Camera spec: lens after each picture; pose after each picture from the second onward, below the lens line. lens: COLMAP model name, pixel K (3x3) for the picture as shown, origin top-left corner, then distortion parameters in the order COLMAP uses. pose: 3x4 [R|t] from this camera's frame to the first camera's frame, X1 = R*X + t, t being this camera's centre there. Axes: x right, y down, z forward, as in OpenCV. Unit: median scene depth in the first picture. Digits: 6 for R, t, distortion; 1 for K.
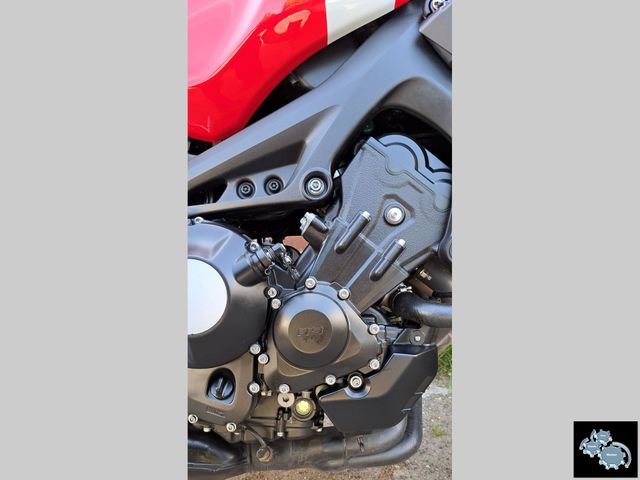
lens RADIAL K [[439.0, 0, 313.7], [0, 439.0, 305.6], [0, 0, 1]] dist [0.032069, -0.022797]
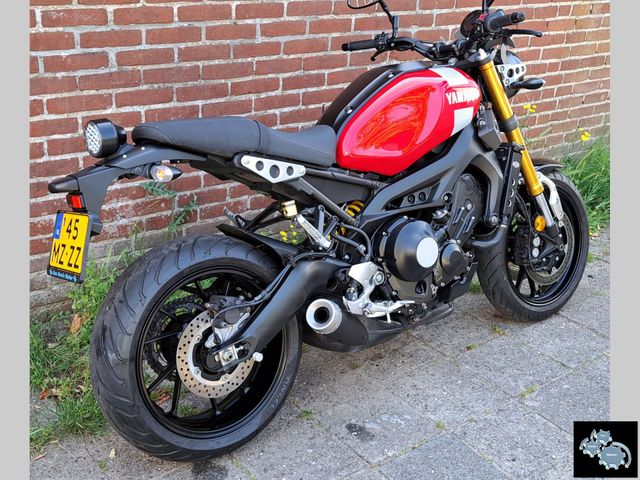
lens RADIAL K [[803.9, 0, 312.7], [0, 803.9, 249.3], [0, 0, 1]] dist [0.082260, -0.084193]
pose [[0.783861, -0.138435, 0.605308, -3.209018], [0.084275, 0.989529, 0.117173, -0.565543], [-0.615191, -0.040835, 0.787320, -1.984428]]
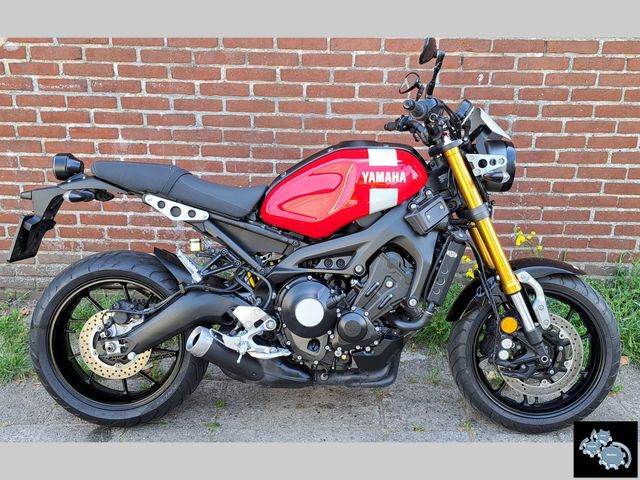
lens RADIAL K [[668.3, 0, 320.0], [0, 668.3, 240.0], [0, 0, 1]] dist [0.102077, -0.147494]
pose [[0.995873, 0.088573, 0.019789, -0.303760], [-0.089260, 0.995318, 0.037086, -0.555470], [-0.016411, -0.038700, 0.999116, -2.757498]]
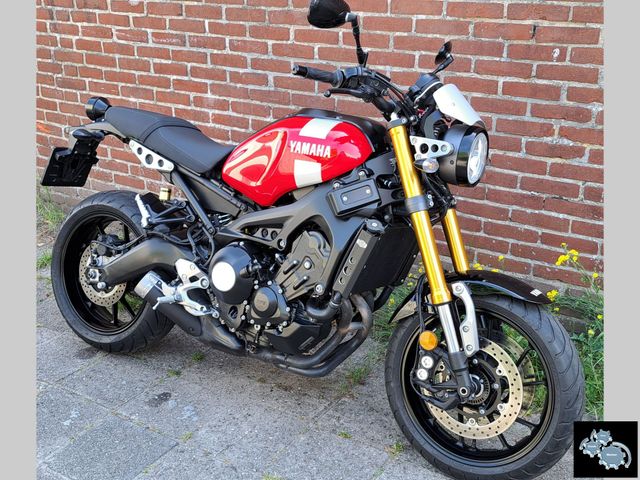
lens RADIAL K [[762.1, 0, 320.0], [0, 762.1, 240.0], [0, 0, 1]] dist [0.083925, -0.073706]
pose [[0.847552, 0.262166, -0.461438, 2.039532], [-0.228240, 0.965014, 0.129052, -0.858847], [0.479127, -0.004060, 0.877736, -2.465149]]
